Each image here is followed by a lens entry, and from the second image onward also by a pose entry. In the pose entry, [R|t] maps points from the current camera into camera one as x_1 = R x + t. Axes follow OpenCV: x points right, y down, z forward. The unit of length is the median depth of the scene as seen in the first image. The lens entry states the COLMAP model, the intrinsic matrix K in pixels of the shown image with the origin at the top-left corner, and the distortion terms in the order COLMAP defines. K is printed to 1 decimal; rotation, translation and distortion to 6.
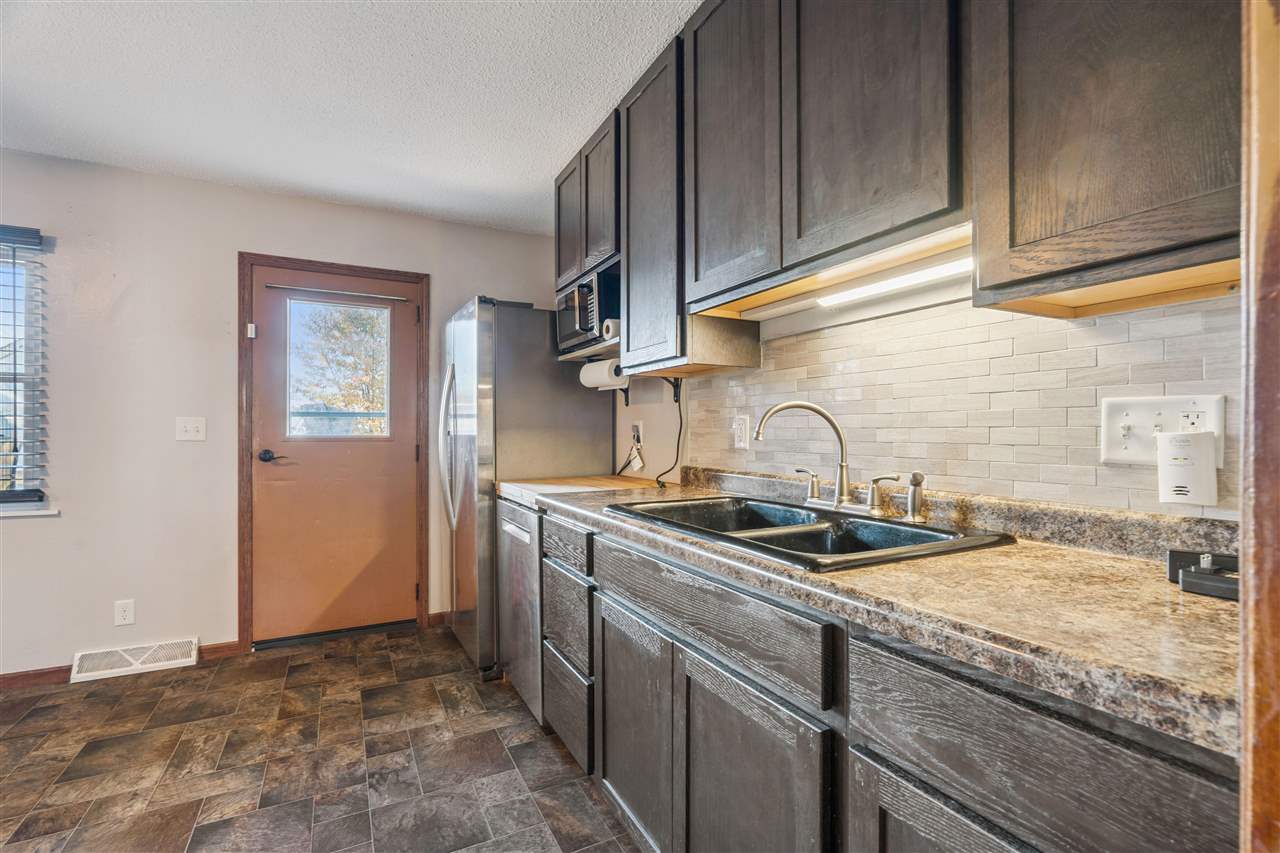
lens RADIAL K [[576.8, 0, 640.0], [0, 576.8, 426.5], [0, 0, 1]] dist [0.000509, 0.000287]
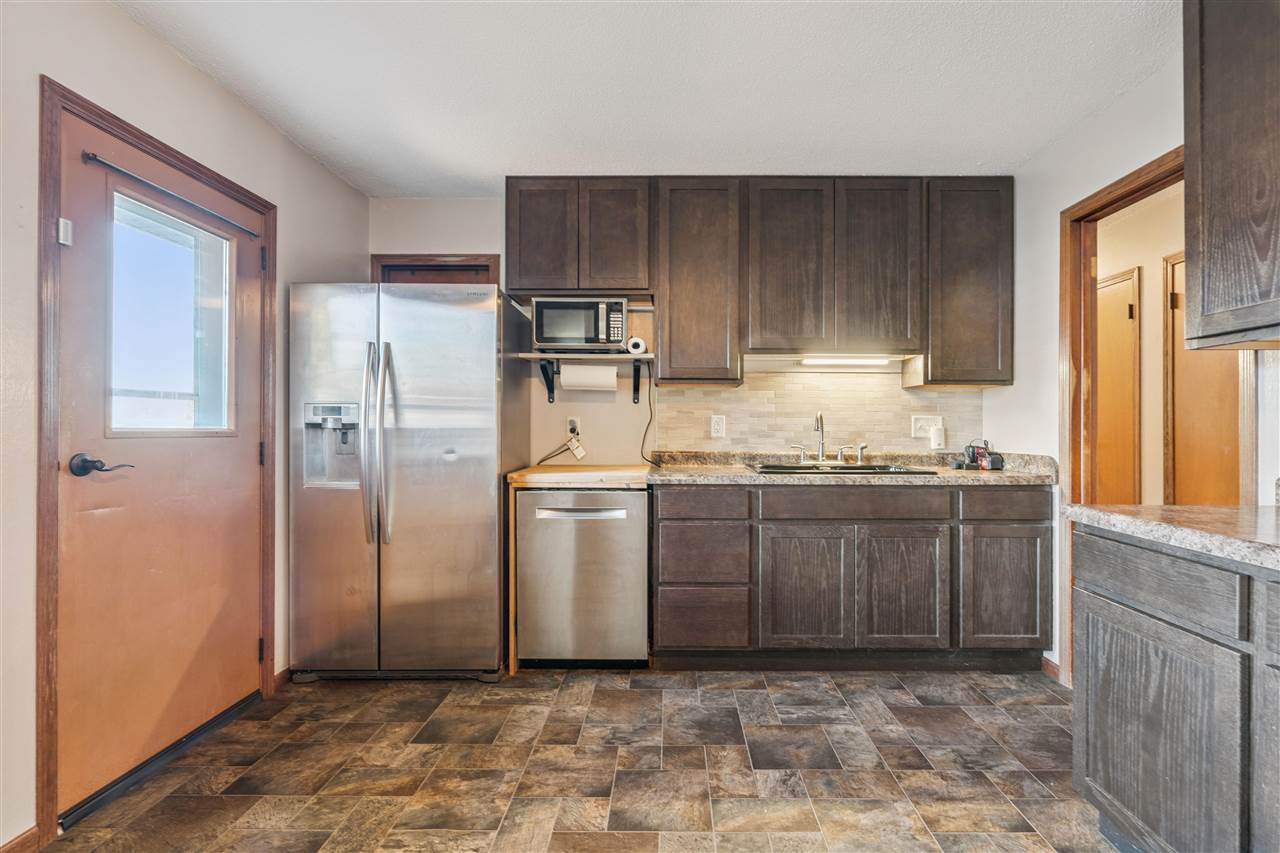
lens RADIAL K [[592.0, 0, 669.0], [0, 592.0, 419.2], [0, 0, 1]] dist [-0.002099, 0.000794]
pose [[0.464199, 0.014907, 0.885606, -1.246600], [-0.012399, 0.999870, -0.010331, 0.007797], [-0.885644, -0.006185, 0.464323, 0.347783]]
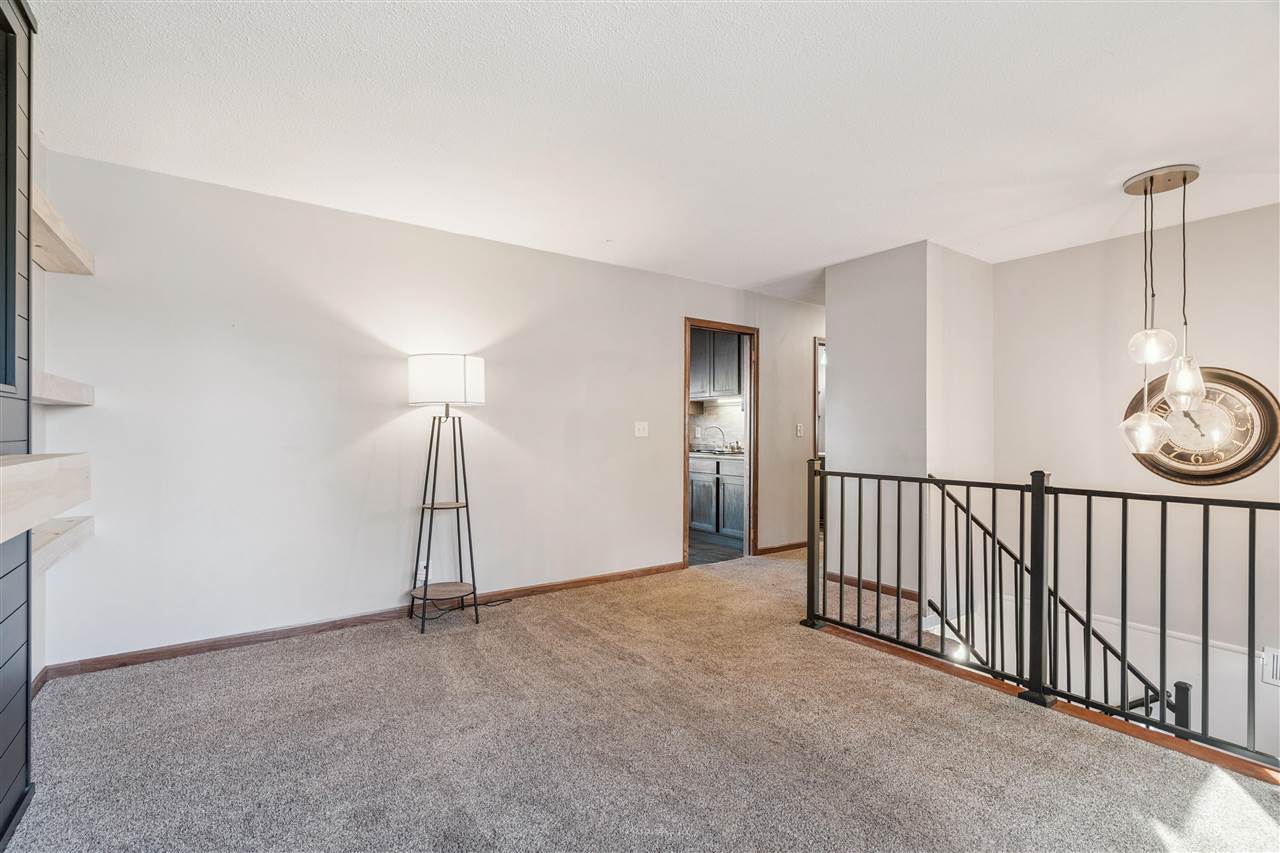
lens RADIAL K [[588.6, 0, 645.8], [0, 588.6, 419.8], [0, 0, 1]] dist [0.000046, 0.000292]
pose [[0.989496, 0.007728, 0.144356, -0.604418], [-0.005659, 0.999875, -0.014735, -0.012334], [-0.144452, 0.013763, 0.989416, -2.303062]]
